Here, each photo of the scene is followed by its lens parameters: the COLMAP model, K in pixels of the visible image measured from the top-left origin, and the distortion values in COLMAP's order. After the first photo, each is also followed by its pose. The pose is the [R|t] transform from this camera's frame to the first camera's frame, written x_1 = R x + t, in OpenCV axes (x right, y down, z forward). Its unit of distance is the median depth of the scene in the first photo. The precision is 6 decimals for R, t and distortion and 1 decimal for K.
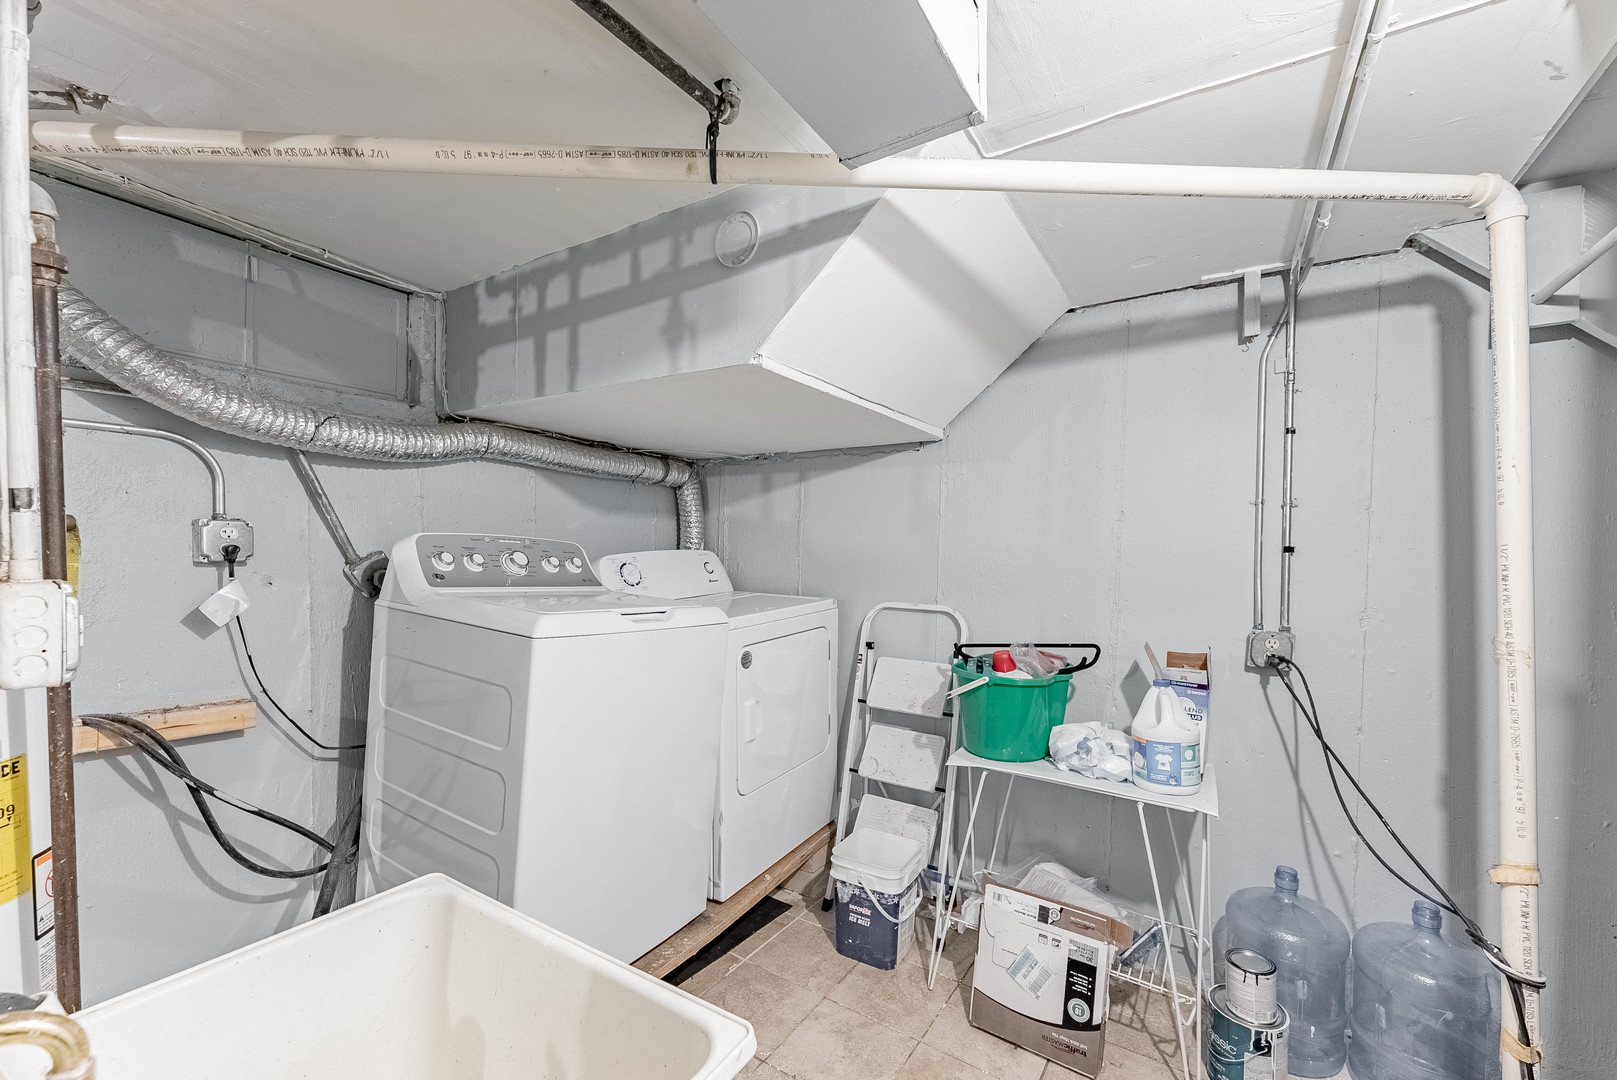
lens RADIAL K [[658.4, 0, 802.0], [0, 658.4, 572.4], [0, 0, 1]] dist [0.001361, -0.001072]
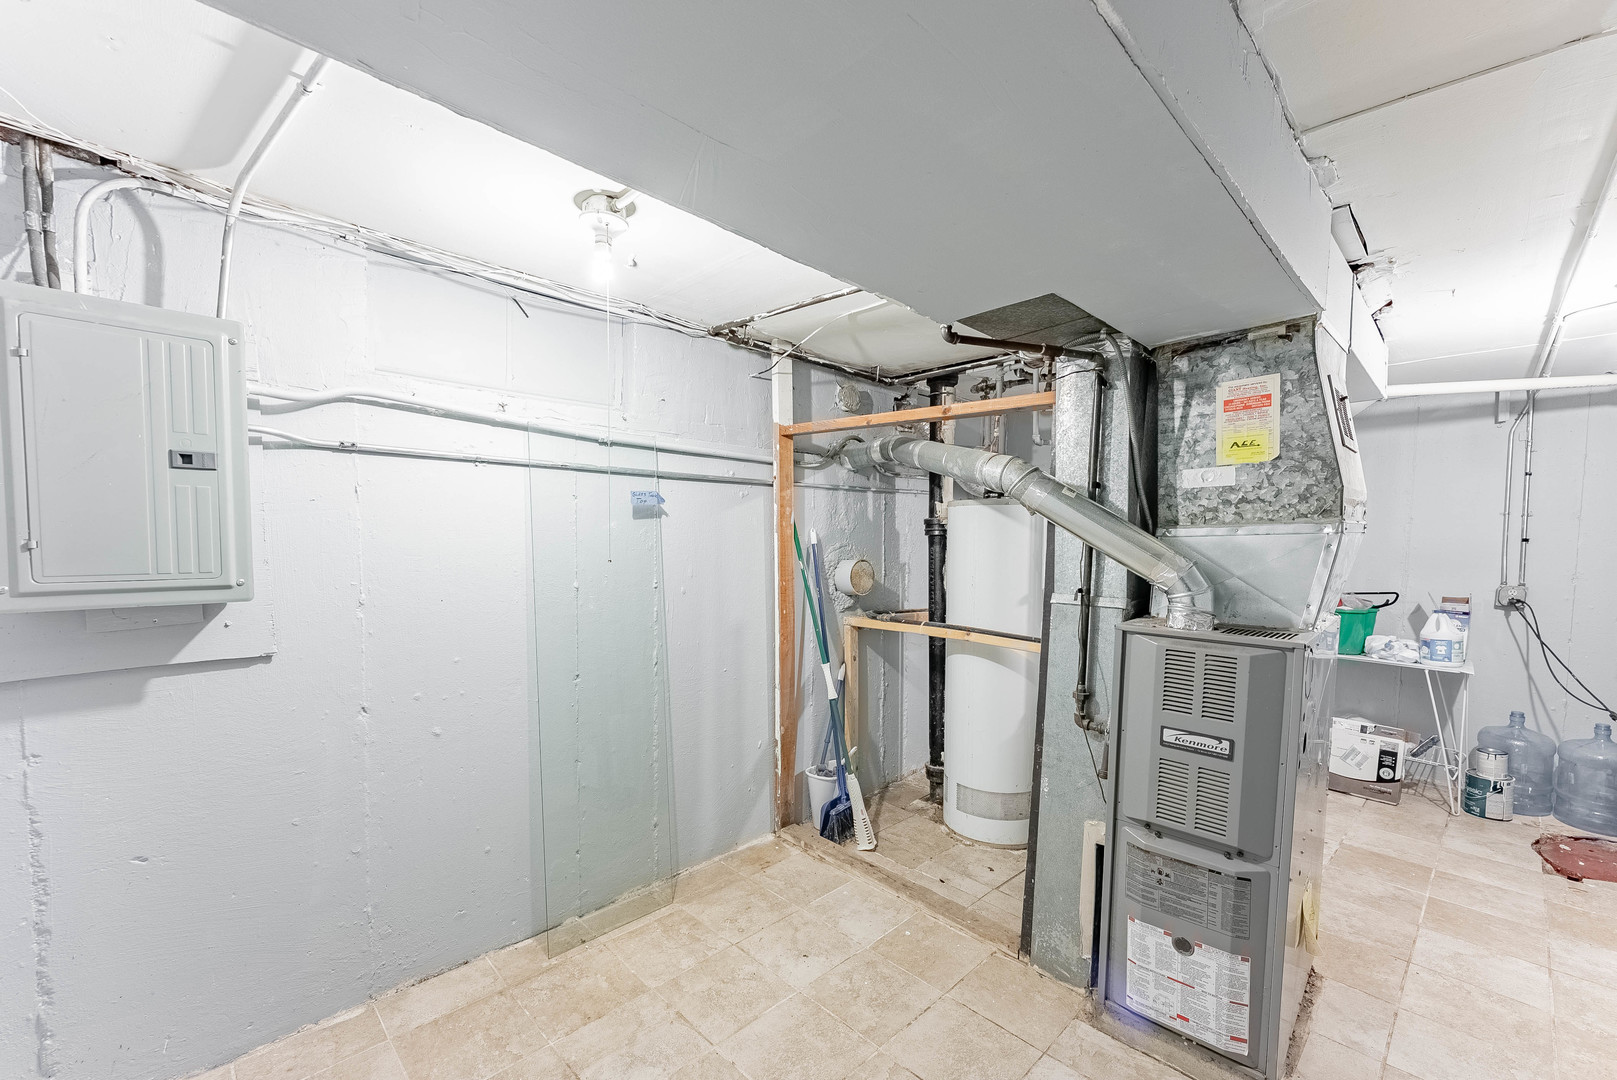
lens RADIAL K [[658.4, 0, 802.0], [0, 658.4, 572.4], [0, 0, 1]] dist [0.001361, -0.001072]
pose [[0.972317, 0.007144, -0.233556, -0.797284], [-0.001595, 0.999712, 0.023938, 0.013987], [0.233659, -0.022903, 0.972049, -1.269716]]
